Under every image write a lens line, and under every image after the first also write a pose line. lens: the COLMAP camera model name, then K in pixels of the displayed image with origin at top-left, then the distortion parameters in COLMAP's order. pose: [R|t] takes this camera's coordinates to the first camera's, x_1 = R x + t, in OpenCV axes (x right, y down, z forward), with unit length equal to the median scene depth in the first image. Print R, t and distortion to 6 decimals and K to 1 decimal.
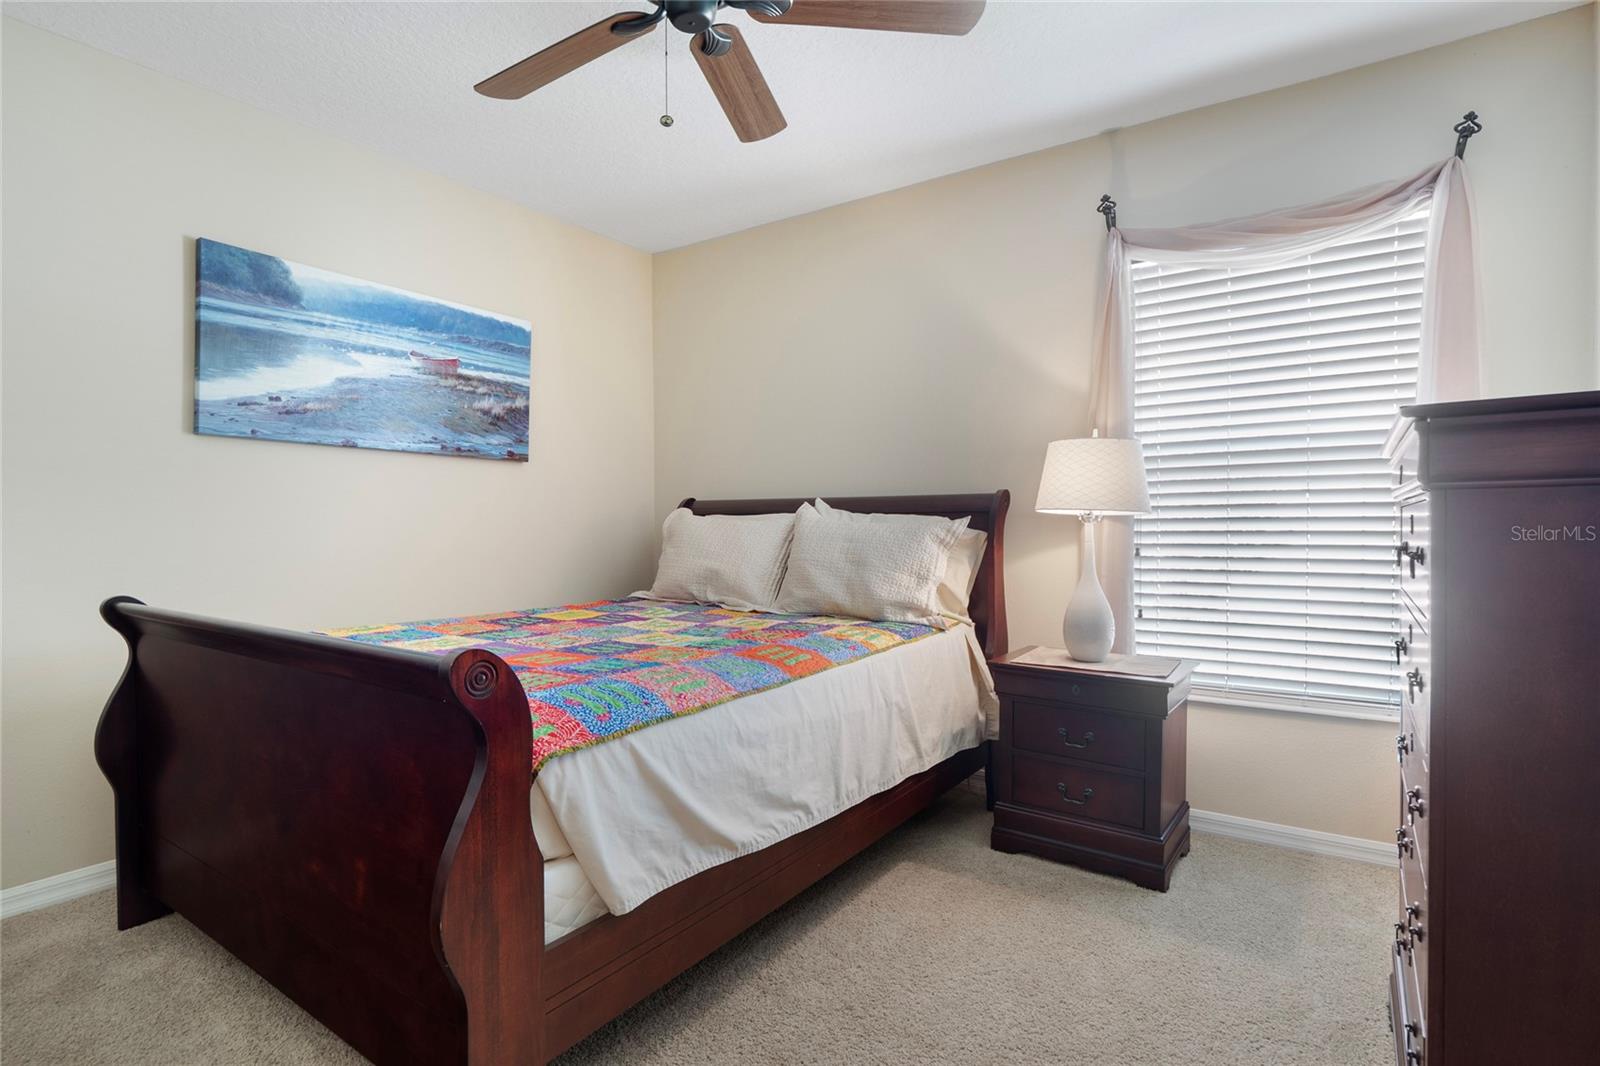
lens RADIAL K [[794.7, 0, 804.9], [0, 794.7, 532.3], [0, 0, 1]] dist [-0.010049, -0.000287]
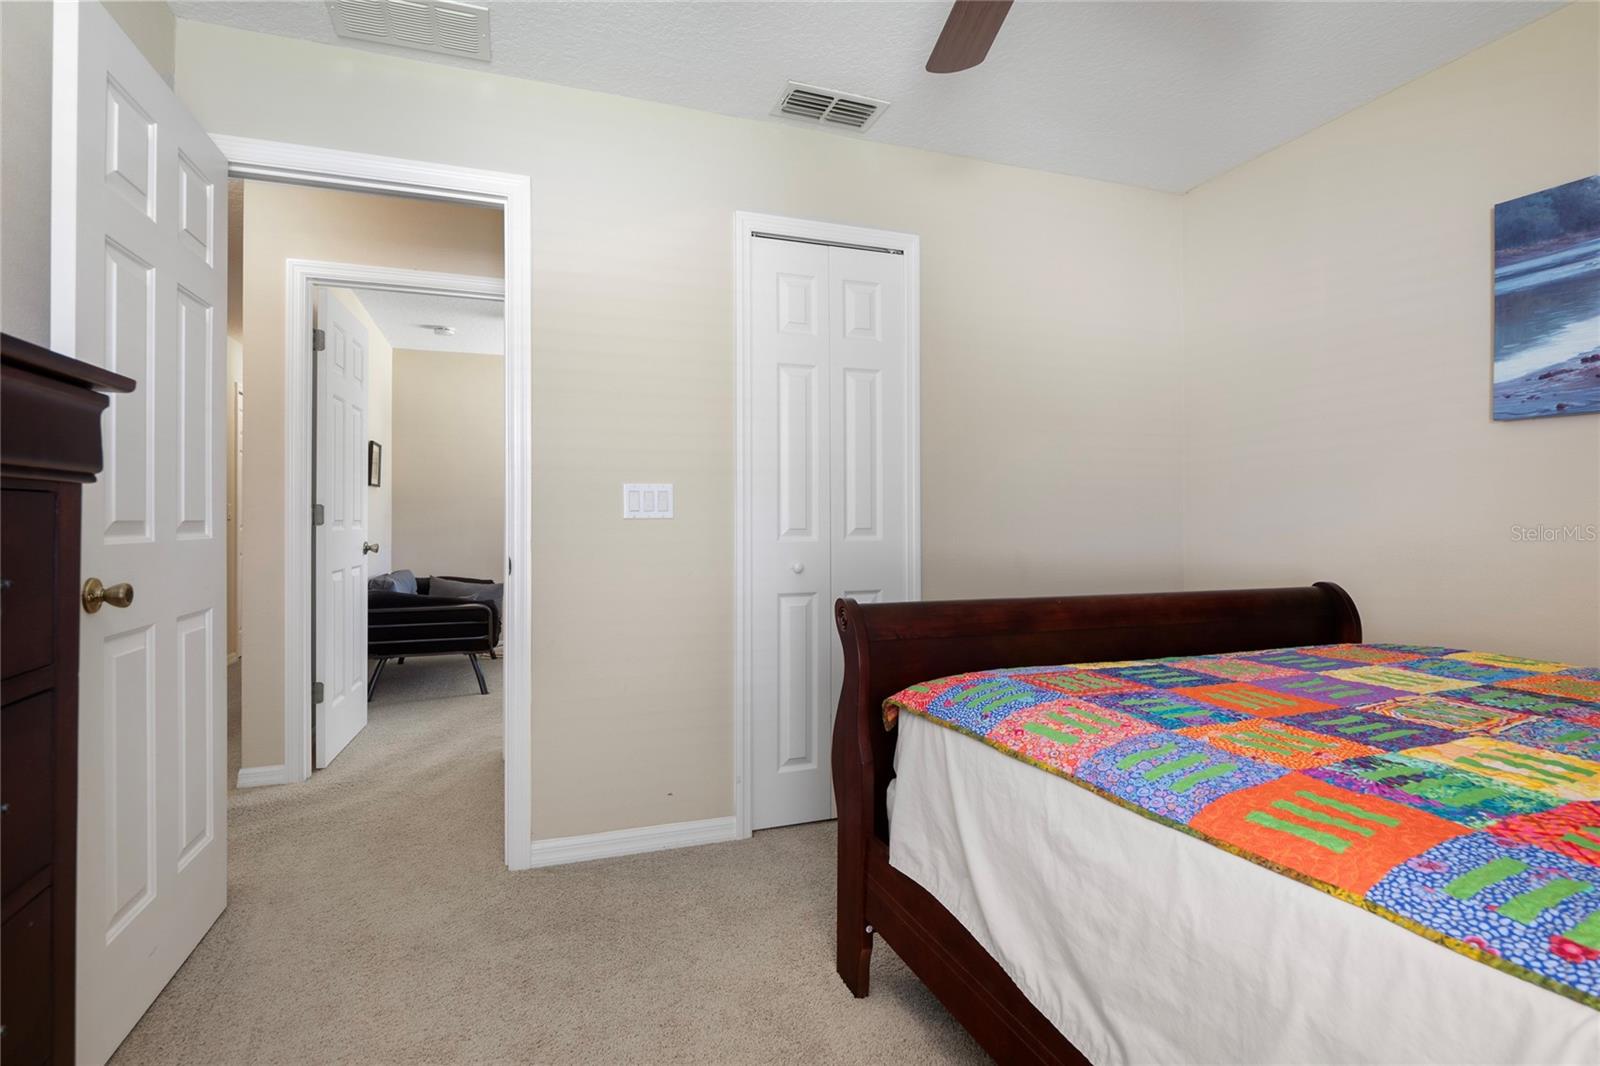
lens RADIAL K [[794.7, 0, 801.8], [0, 794.7, 517.4], [0, 0, 1]] dist [-0.010049, -0.000287]
pose [[-0.574039, 0.001196, -0.818827, 0.424444], [-0.009127, 0.999927, 0.007859, -0.013022], [0.818777, 0.011985, -0.573987, 0.847881]]
